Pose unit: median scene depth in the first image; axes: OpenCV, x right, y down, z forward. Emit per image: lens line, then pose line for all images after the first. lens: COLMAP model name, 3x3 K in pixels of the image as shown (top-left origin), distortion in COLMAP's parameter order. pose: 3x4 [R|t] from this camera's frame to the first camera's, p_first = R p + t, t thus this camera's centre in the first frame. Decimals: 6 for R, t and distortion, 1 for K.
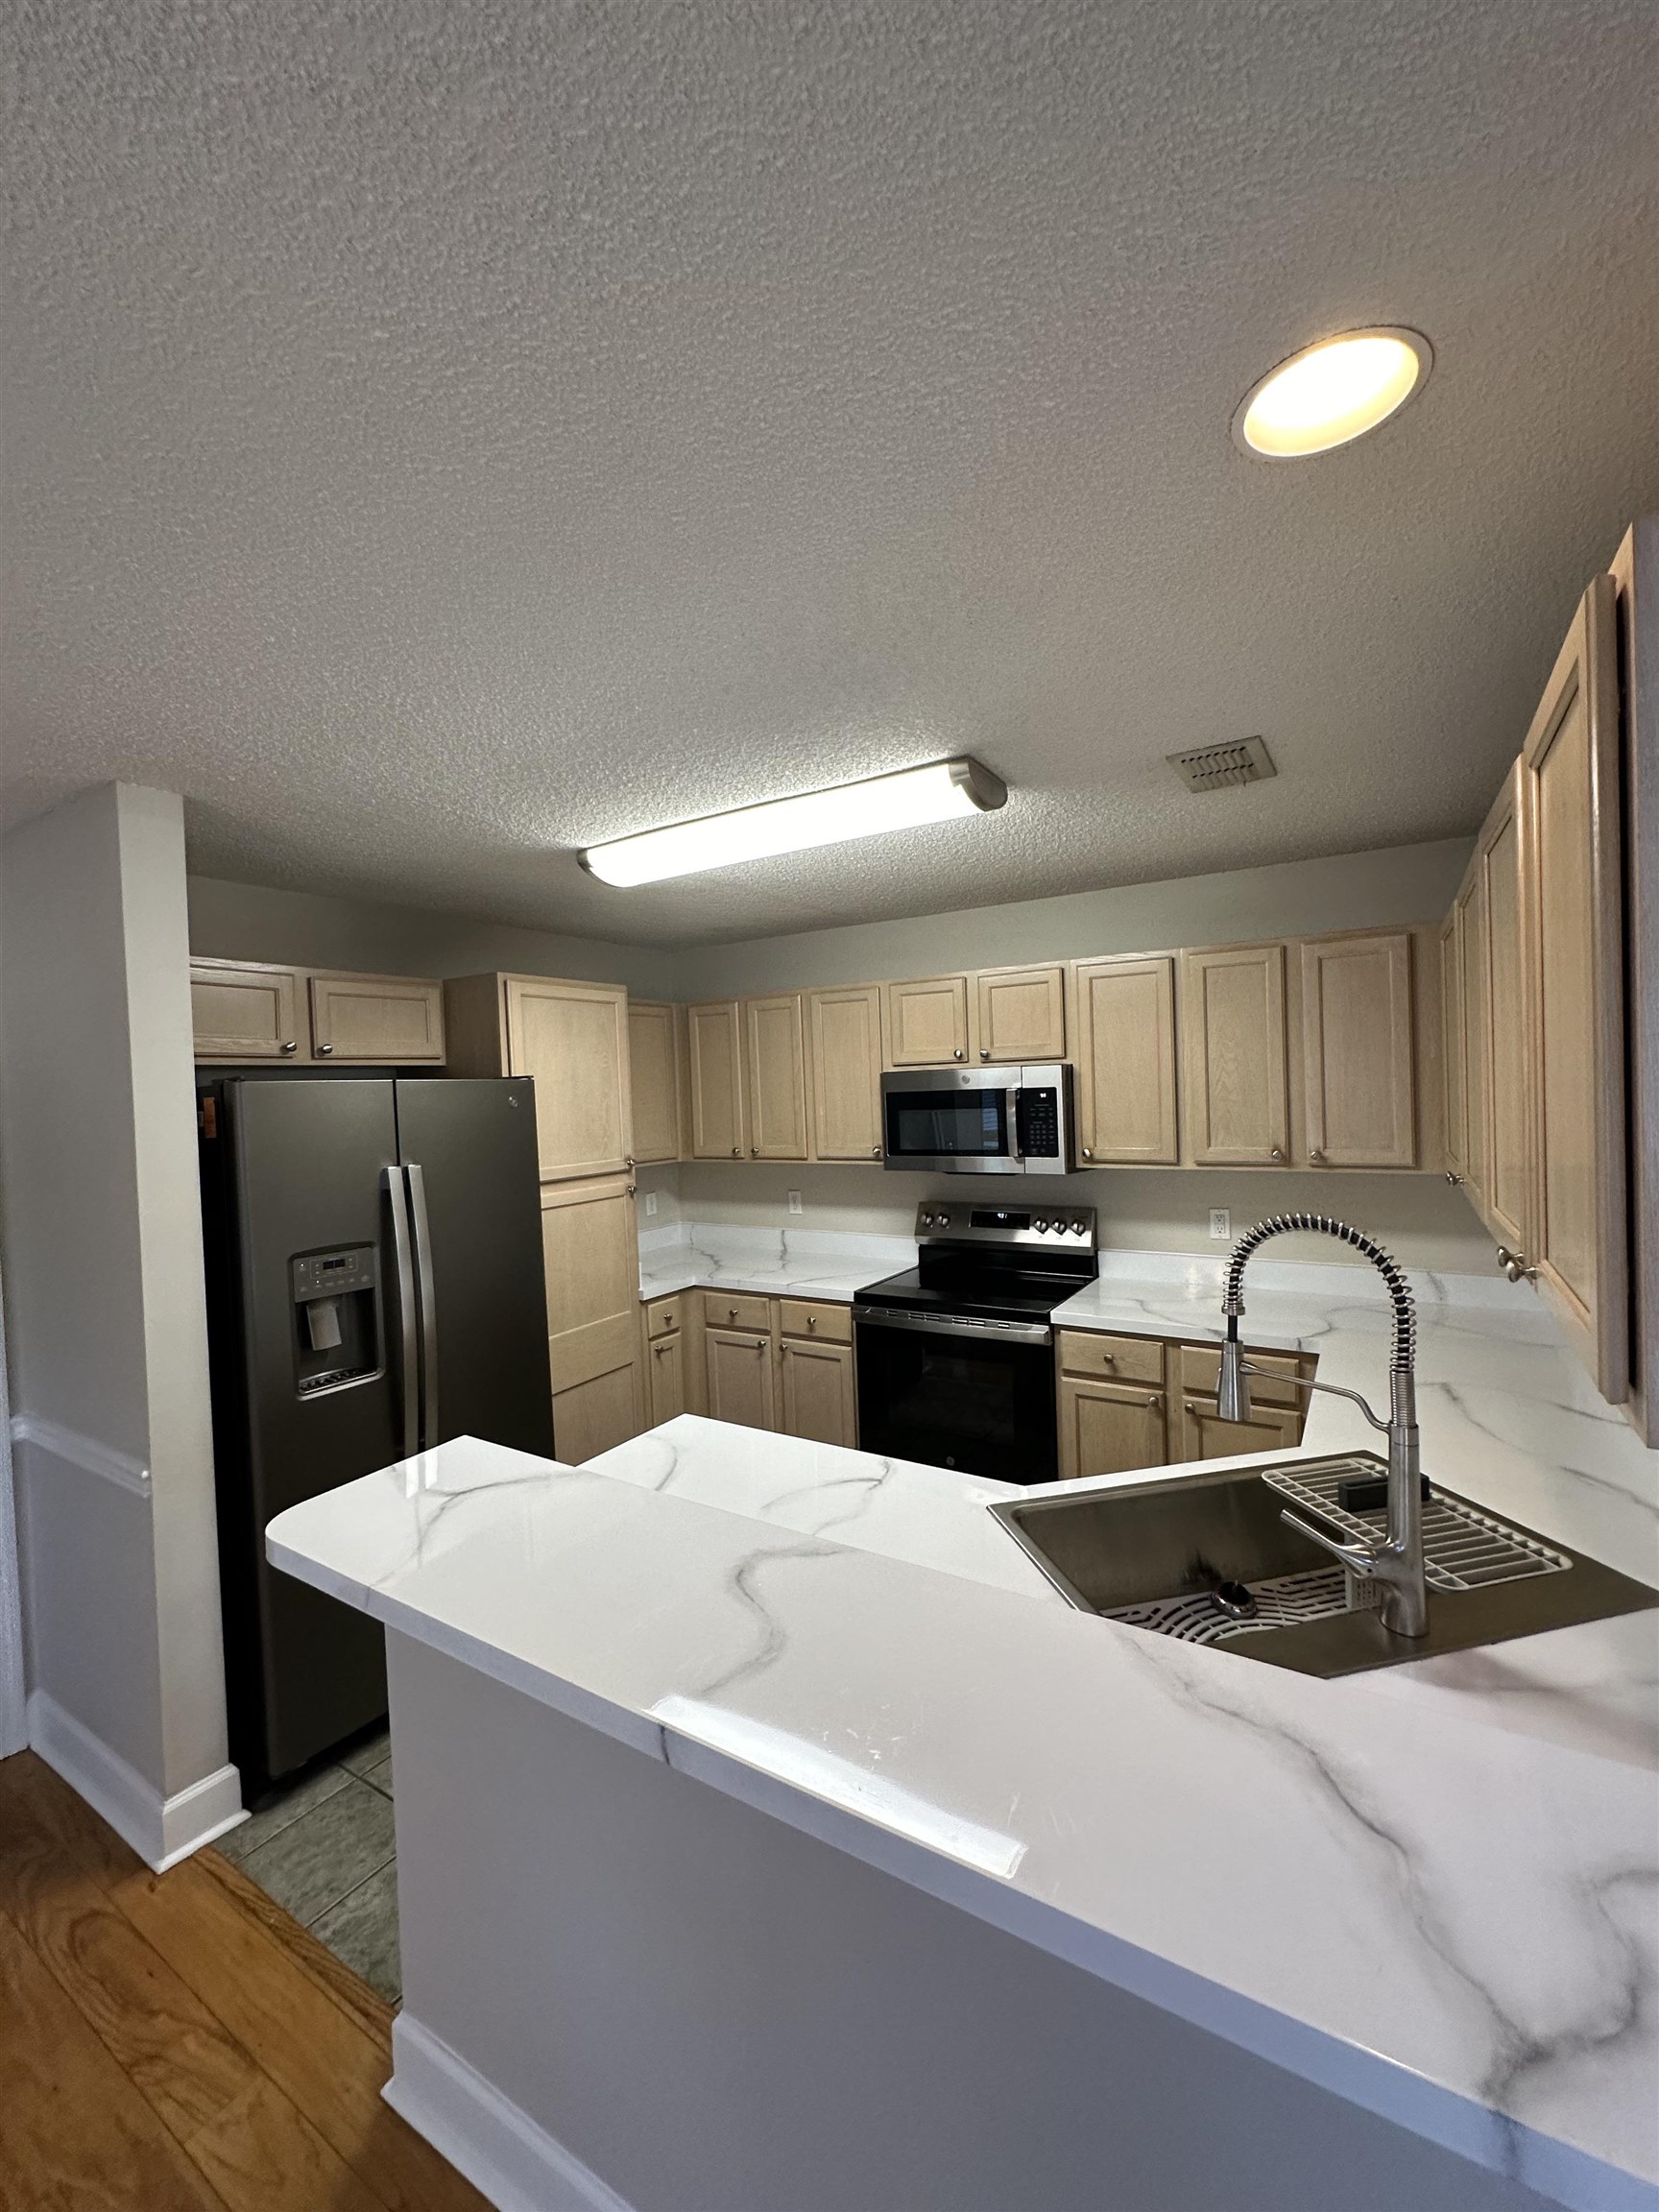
lens RADIAL K [[884.2, 0, 833.5], [0, 884.2, 1105.0], [0, 0, 1]] dist [-0.004278, 0.001219]
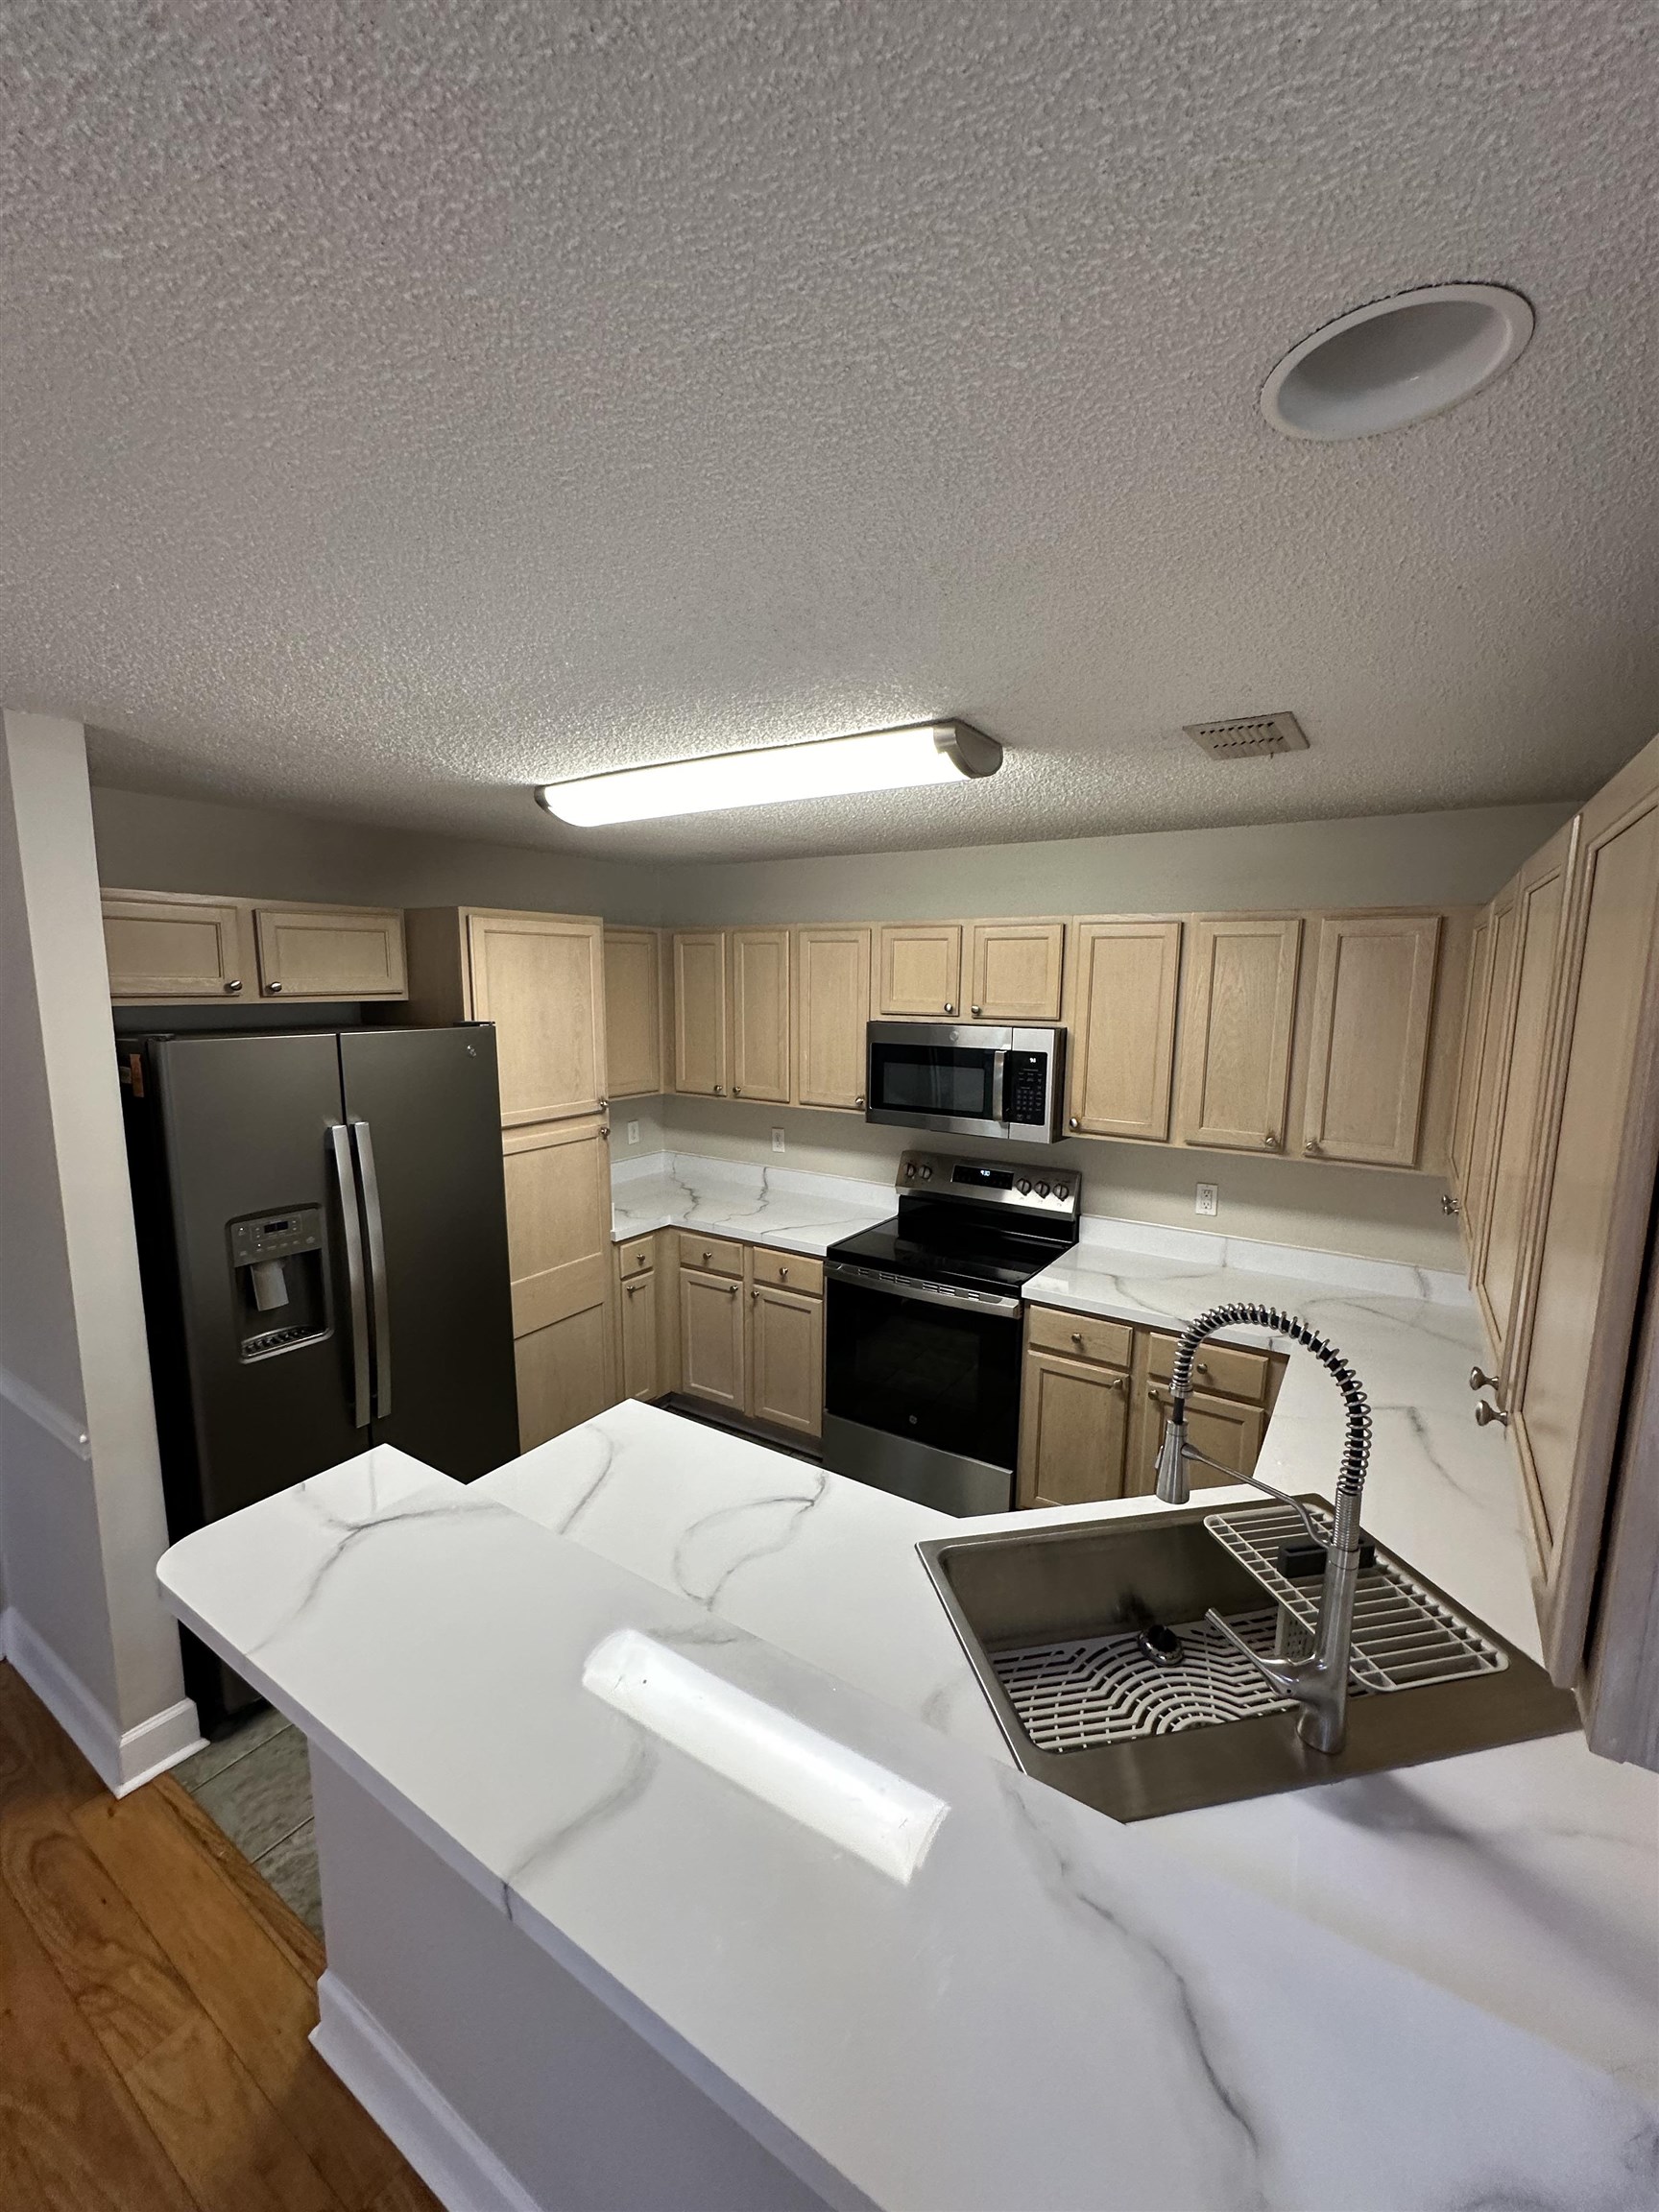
lens RADIAL K [[883.7, 0, 832.7], [0, 883.7, 1105.0], [0, 0, 1]] dist [-0.002675, 0.000772]
pose [[0.998763, 0.048066, -0.012715, 0.042538], [-0.046079, 0.990911, 0.126381, -0.086036], [0.018674, -0.125638, 0.991900, 0.054788]]
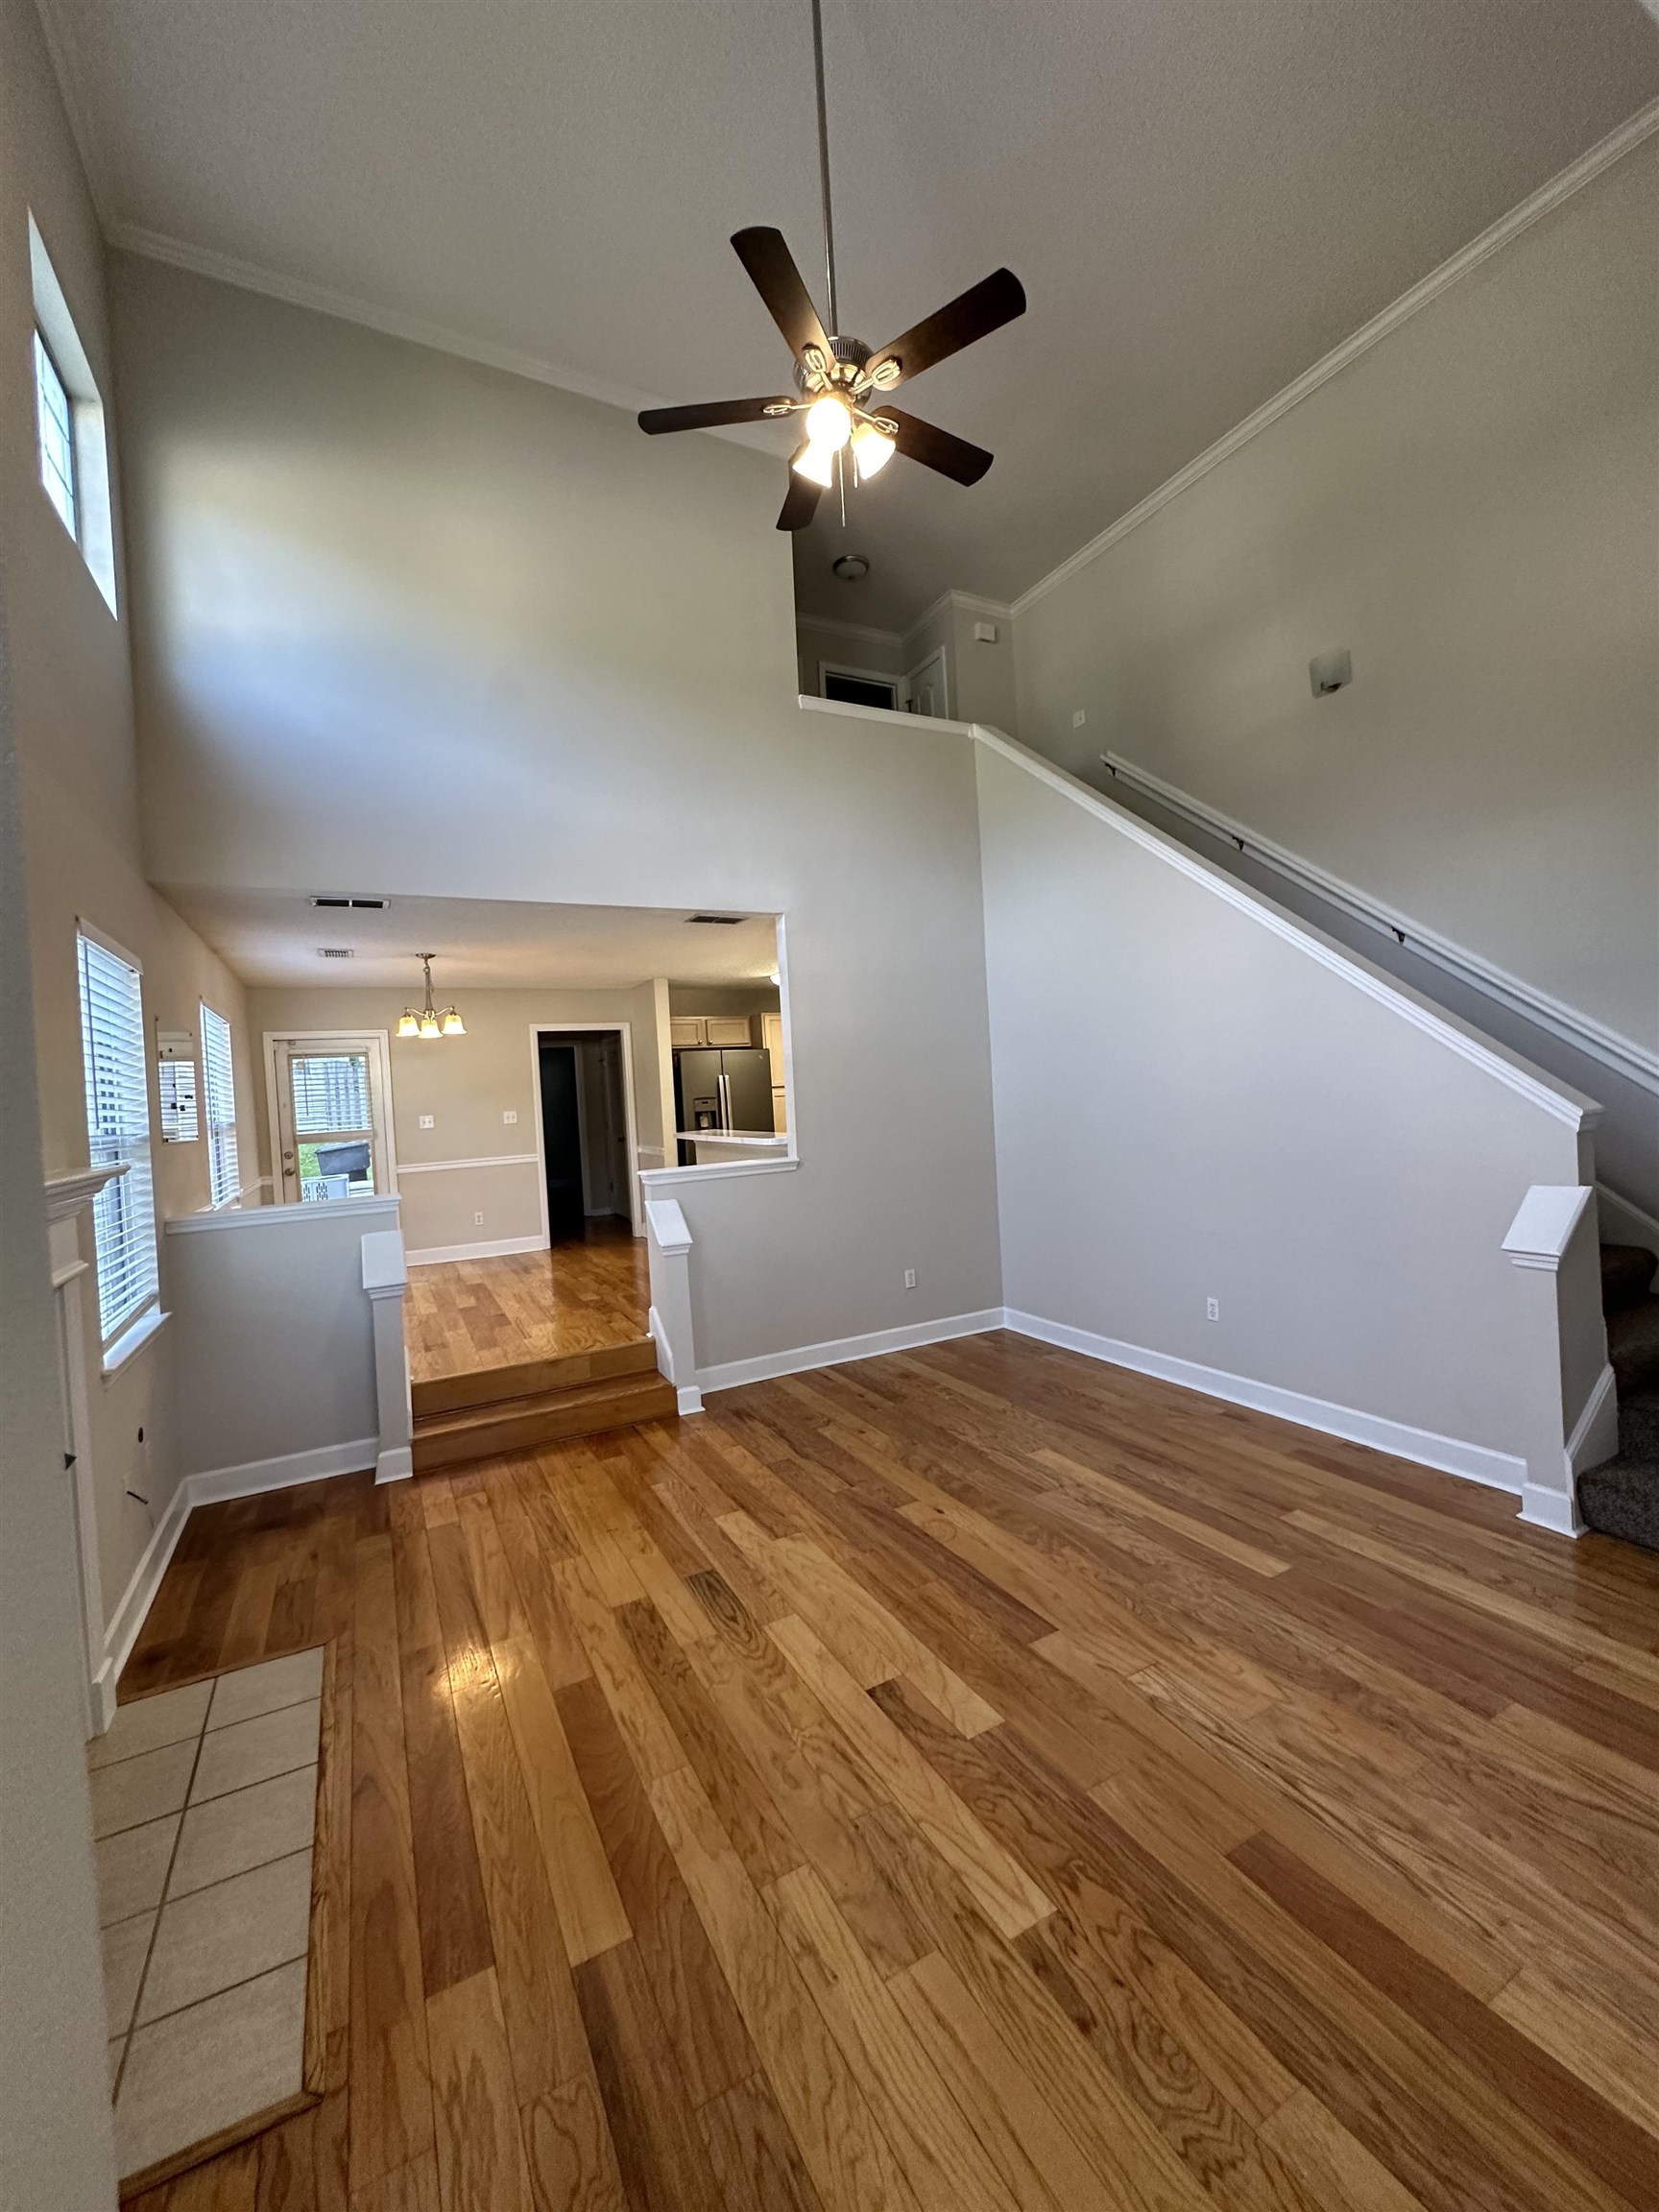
lens RADIAL K [[884.2, 0, 833.5], [0, 884.2, 1105.0], [0, 0, 1]] dist [-0.004278, 0.001219]
pose [[0.863886, -0.004055, -0.503671, 1.411419], [0.015772, 0.999695, 0.019004, 0.108867], [0.503440, -0.024361, 0.863686, -1.531384]]
